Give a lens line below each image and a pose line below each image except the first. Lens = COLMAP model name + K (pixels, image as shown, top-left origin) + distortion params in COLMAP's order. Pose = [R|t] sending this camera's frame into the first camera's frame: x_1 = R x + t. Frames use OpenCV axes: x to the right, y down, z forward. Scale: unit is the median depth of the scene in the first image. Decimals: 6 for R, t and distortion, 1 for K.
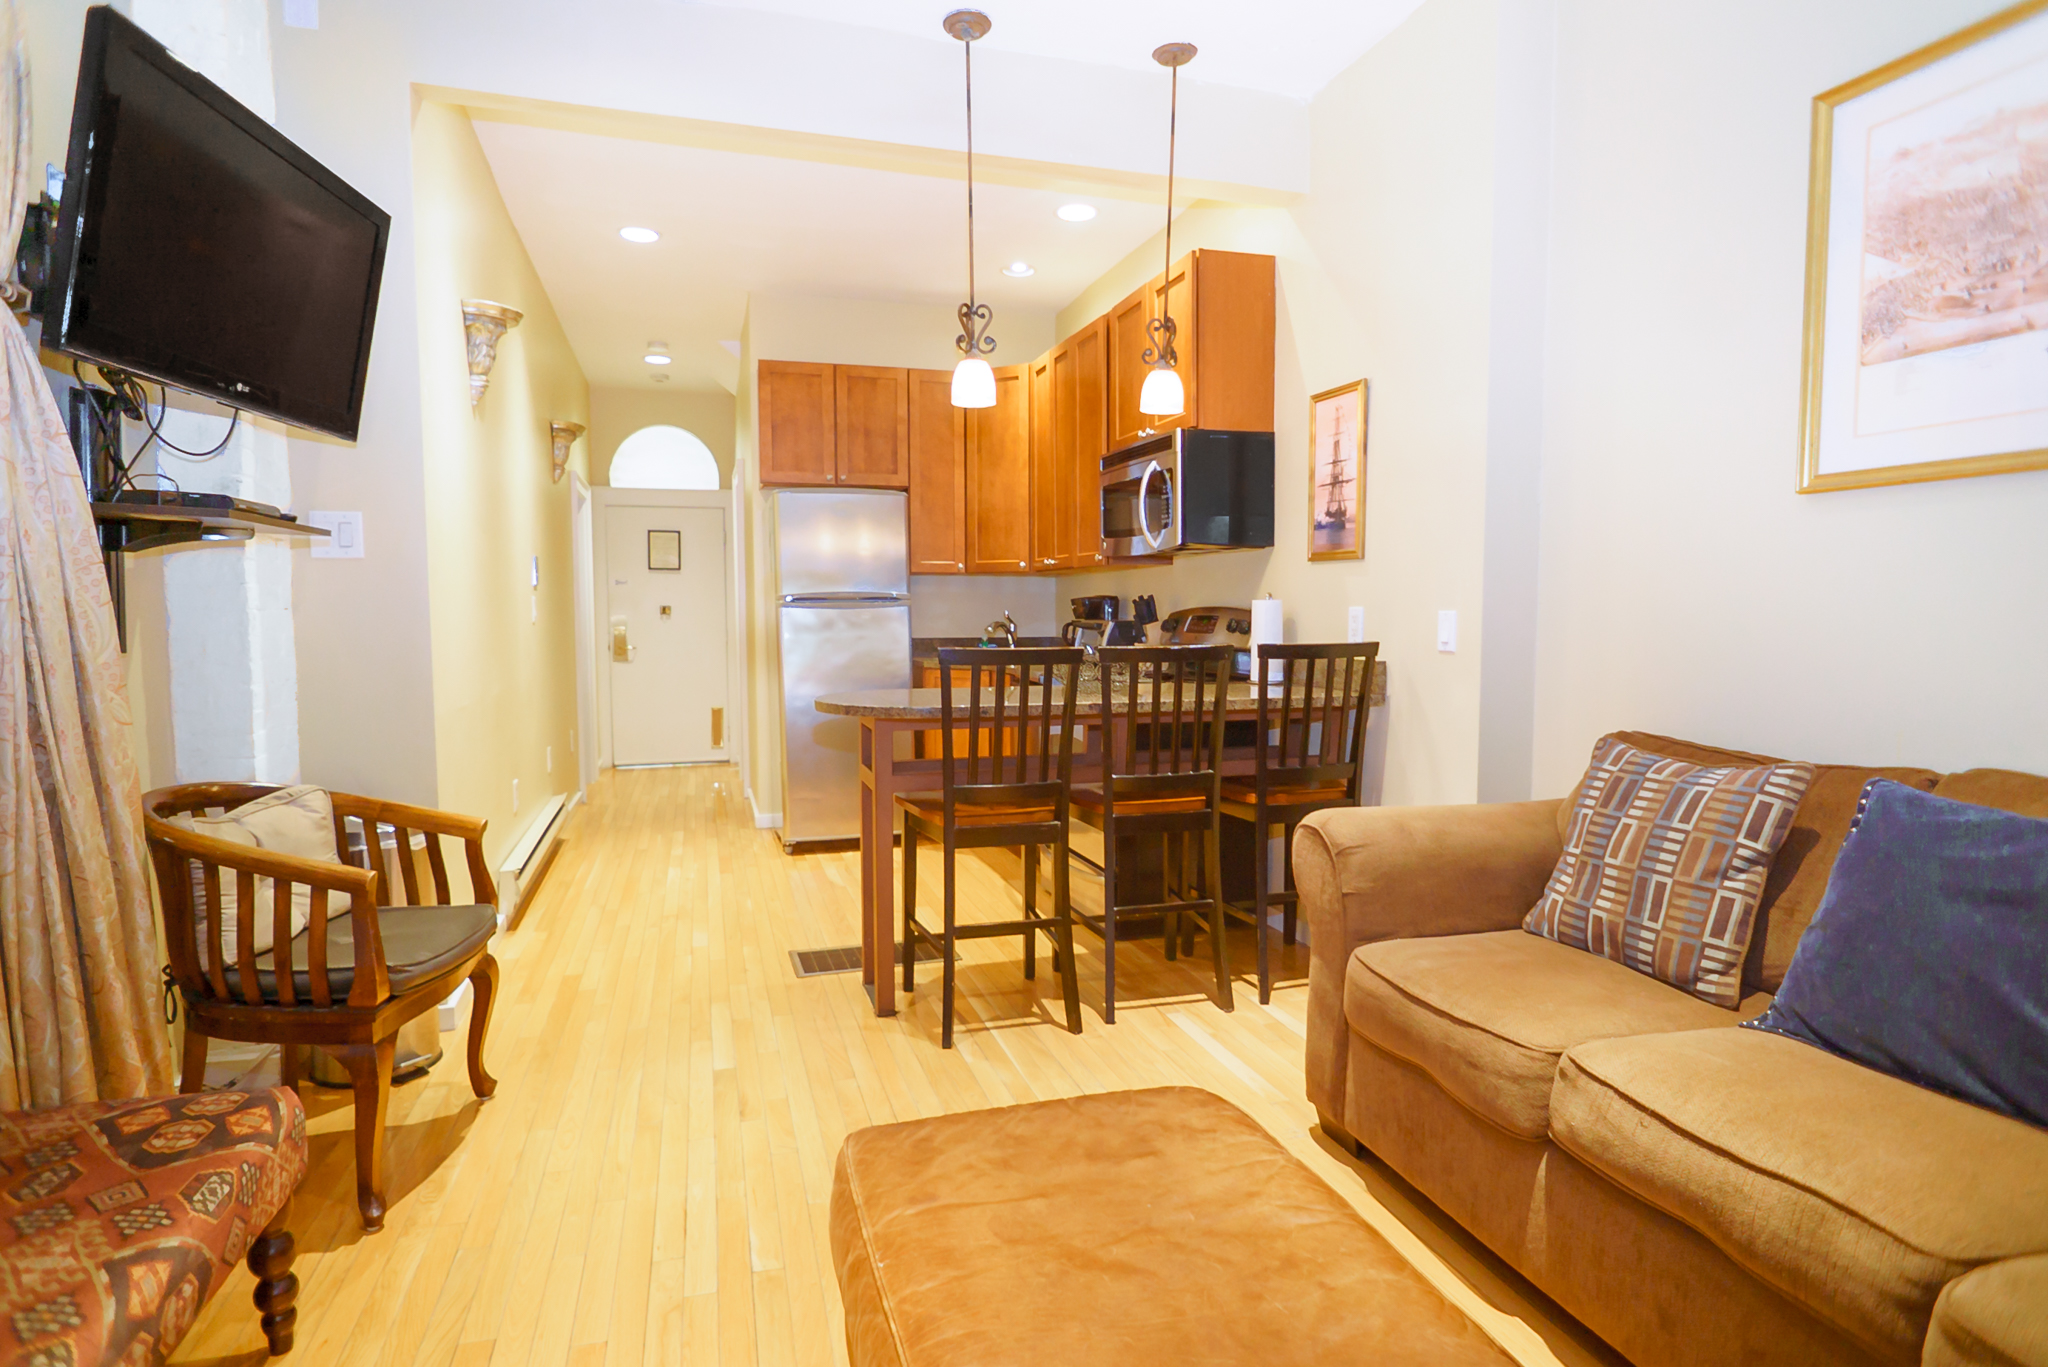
lens RADIAL K [[1080.9, 0, 1024.0], [0, 1080.9, 683.5], [0, 0, 1]] dist [-0.017499, 0.017870]
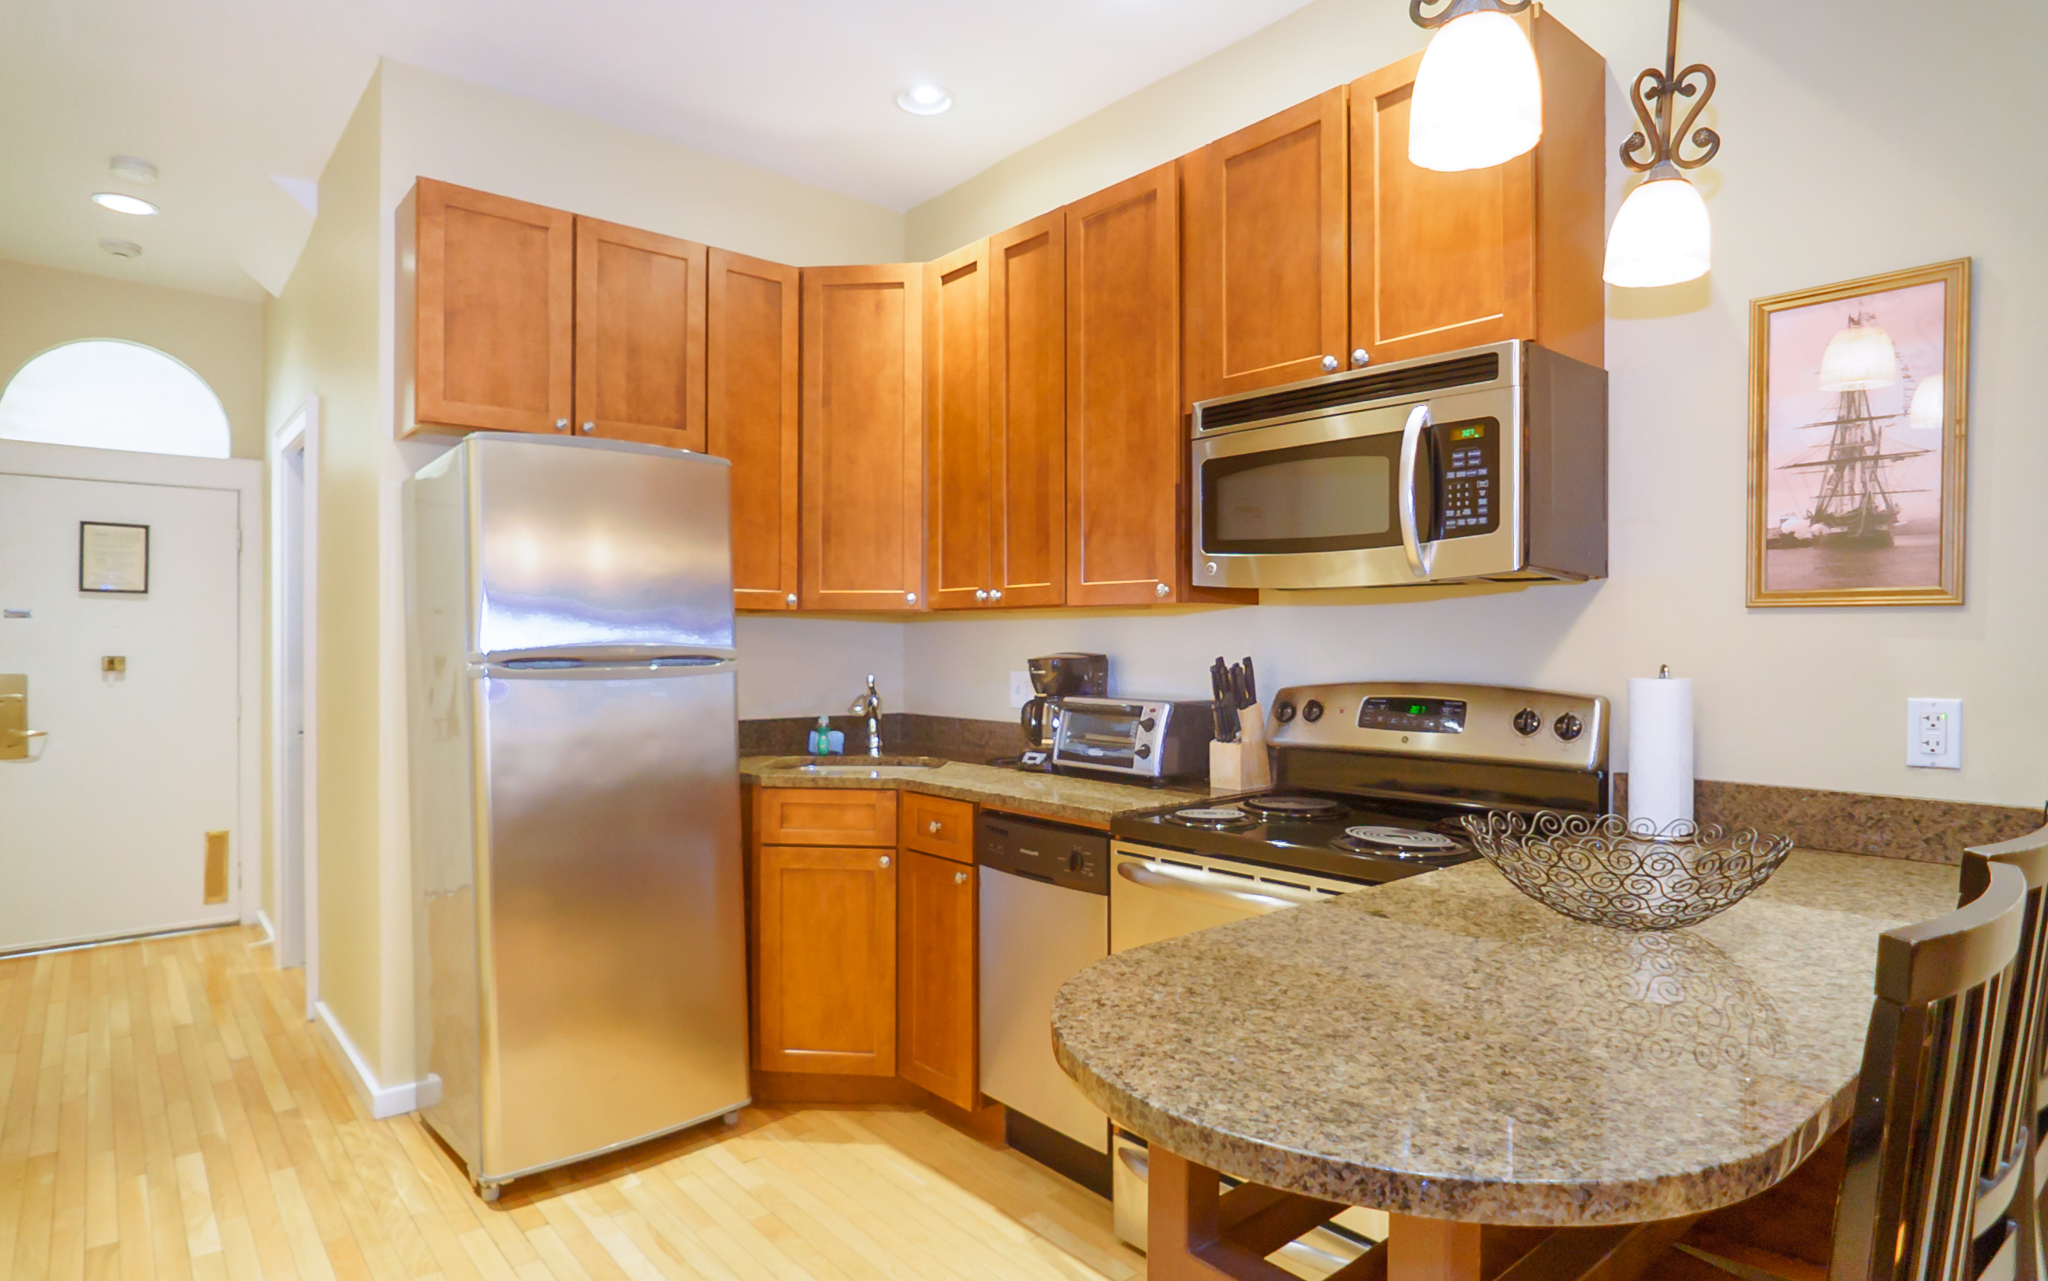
lens RADIAL K [[1097.1, 0, 1005.8], [0, 1097.1, 642.9], [0, 0, 1]] dist [-0.015734, -0.000085]
pose [[0.918435, 0.002378, 0.395565, -0.286659], [0.024451, 0.997729, -0.062768, -0.071338], [-0.394816, 0.067320, 0.916291, 0.659187]]
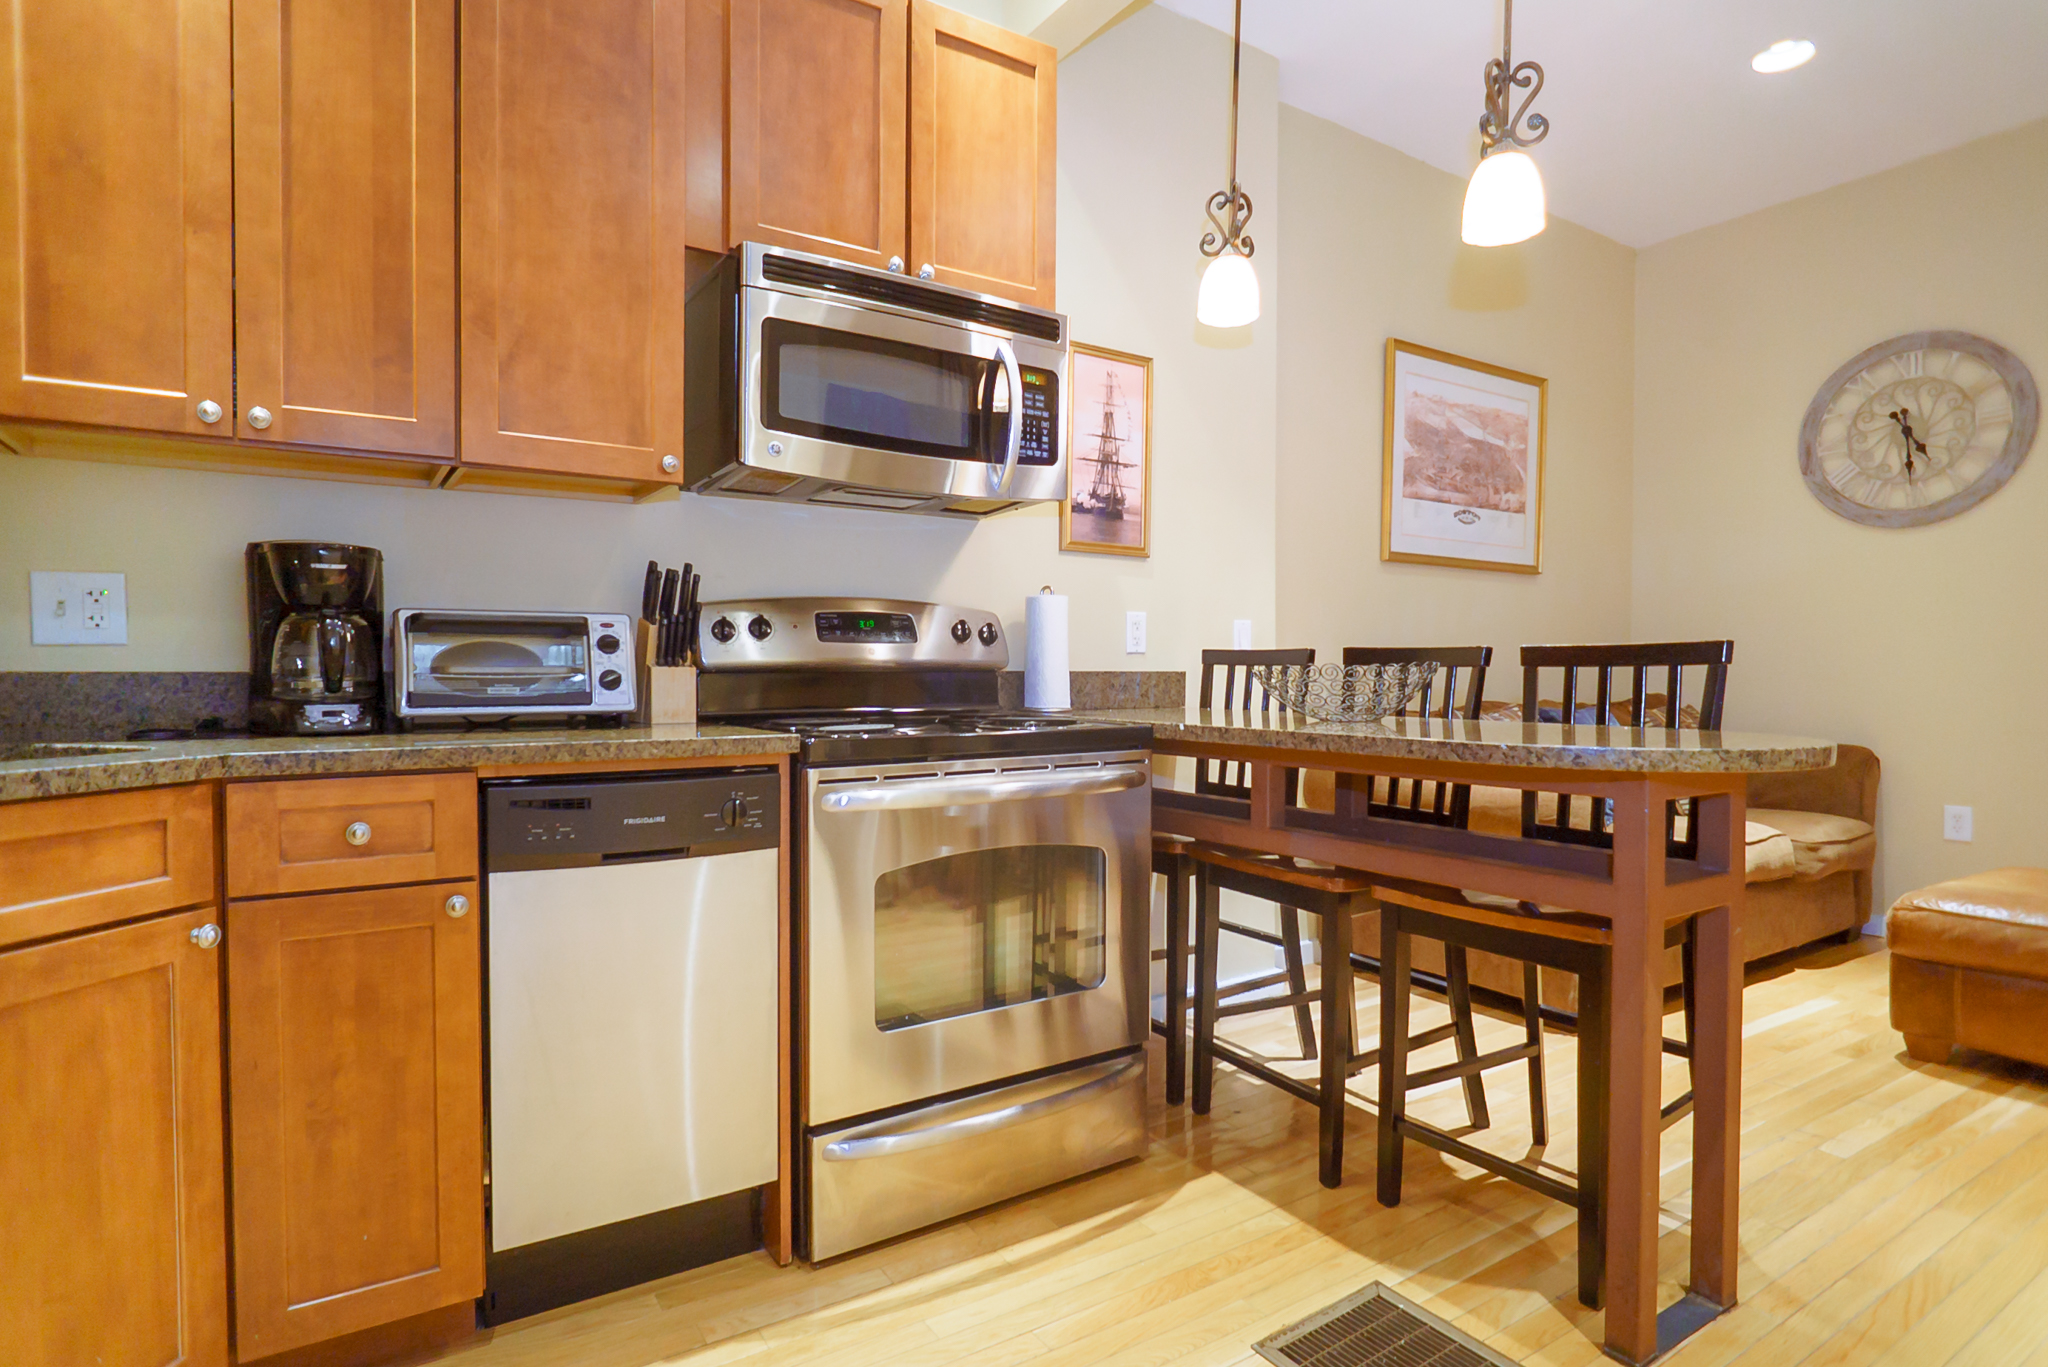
lens RADIAL K [[1080.9, 0, 1024.0], [0, 1080.9, 683.5], [0, 0, 1]] dist [-0.017499, 0.017870]
pose [[-0.281451, -0.010799, 0.959515, -0.476801], [0.066061, 0.997346, 0.030602, -0.043483], [-0.957299, 0.071999, -0.279991, 1.259708]]
